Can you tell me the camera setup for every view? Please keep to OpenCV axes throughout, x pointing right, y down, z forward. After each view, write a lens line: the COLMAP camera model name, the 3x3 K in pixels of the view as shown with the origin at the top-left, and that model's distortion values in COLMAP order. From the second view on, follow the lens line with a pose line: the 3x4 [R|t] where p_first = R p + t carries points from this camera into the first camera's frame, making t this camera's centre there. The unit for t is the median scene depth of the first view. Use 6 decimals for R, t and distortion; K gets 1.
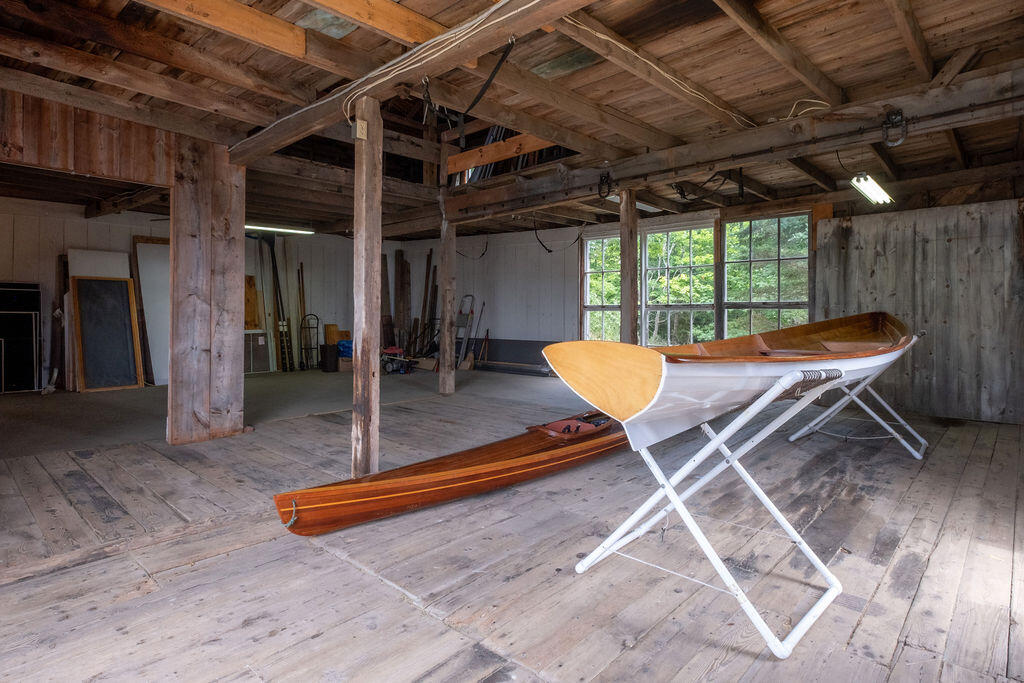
lens RADIAL K [[545.9, 0, 526.6], [0, 545.9, 292.7], [0, 0, 1]] dist [-0.011103, 0.006460]
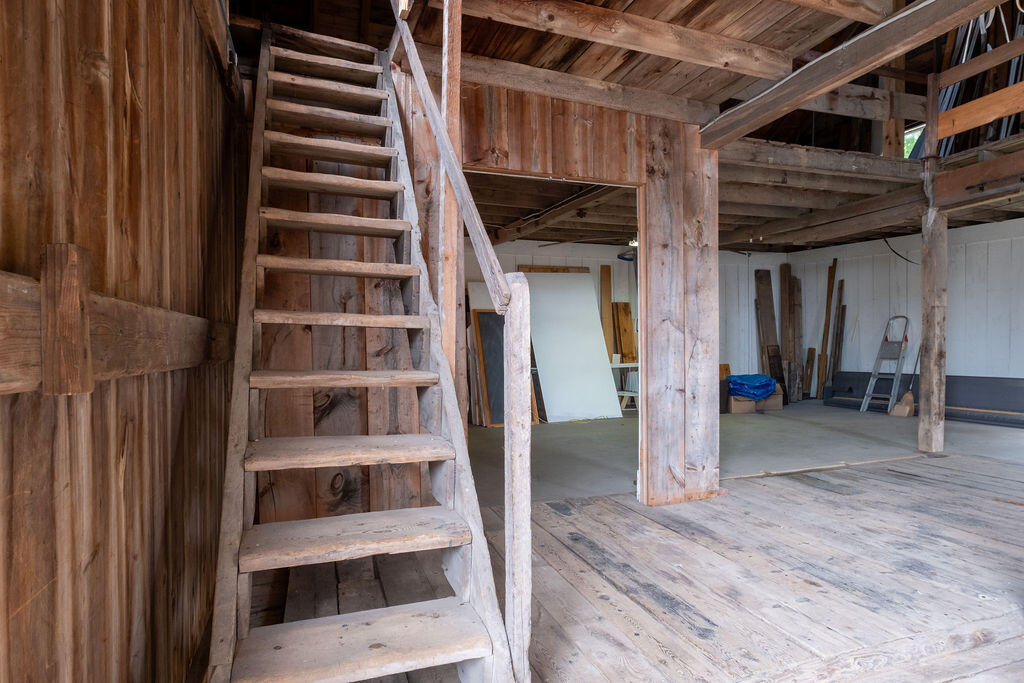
lens RADIAL K [[545.9, 0, 512.0], [0, 545.9, 345.7], [0, 0, 1]] dist [-0.011103, 0.006460]
pose [[0.898483, -0.014741, -0.438760, -0.466208], [0.031463, 0.999028, 0.030864, 0.009207], [0.437879, -0.041535, 0.898074, 0.185627]]
